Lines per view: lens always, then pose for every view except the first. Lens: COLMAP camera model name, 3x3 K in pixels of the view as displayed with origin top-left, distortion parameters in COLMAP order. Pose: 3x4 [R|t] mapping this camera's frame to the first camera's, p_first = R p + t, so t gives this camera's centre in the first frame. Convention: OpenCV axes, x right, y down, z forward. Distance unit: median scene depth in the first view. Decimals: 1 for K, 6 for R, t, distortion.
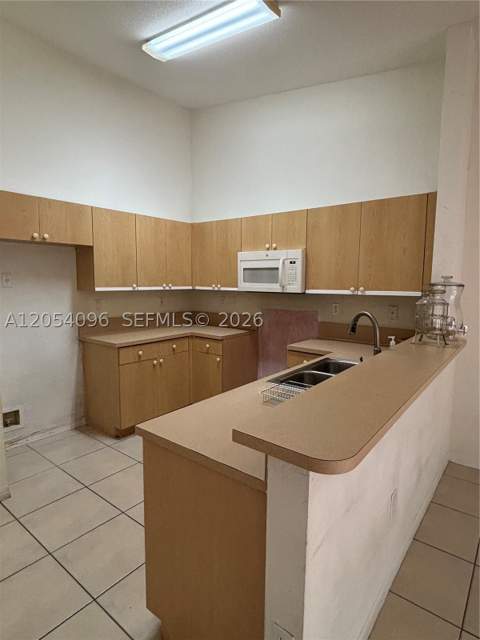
lens RADIAL K [[359.9, 0, 239.1], [0, 359.9, 320.5], [0, 0, 1]] dist [0.023323, 0.000218]
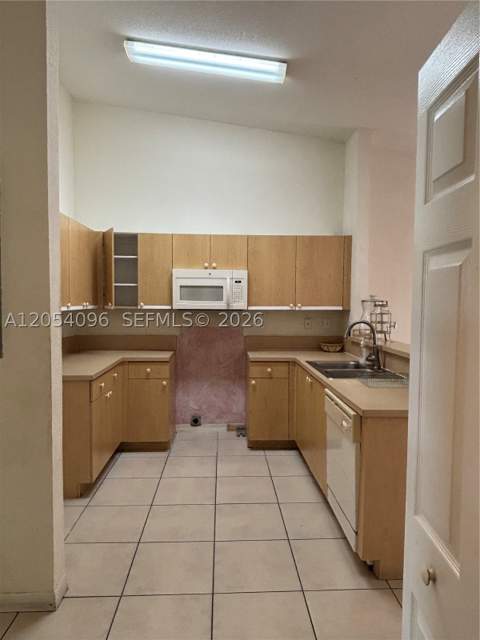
lens RADIAL K [[406.4, 0, 240.8], [0, 406.4, 319.7], [0, 0, 1]] dist [0.001858, 0.000730]
pose [[0.746629, -0.027714, 0.664663, -0.641594], [0.073584, 0.996441, -0.041110, 0.003702], [-0.661158, 0.079602, 0.746011, 0.087674]]
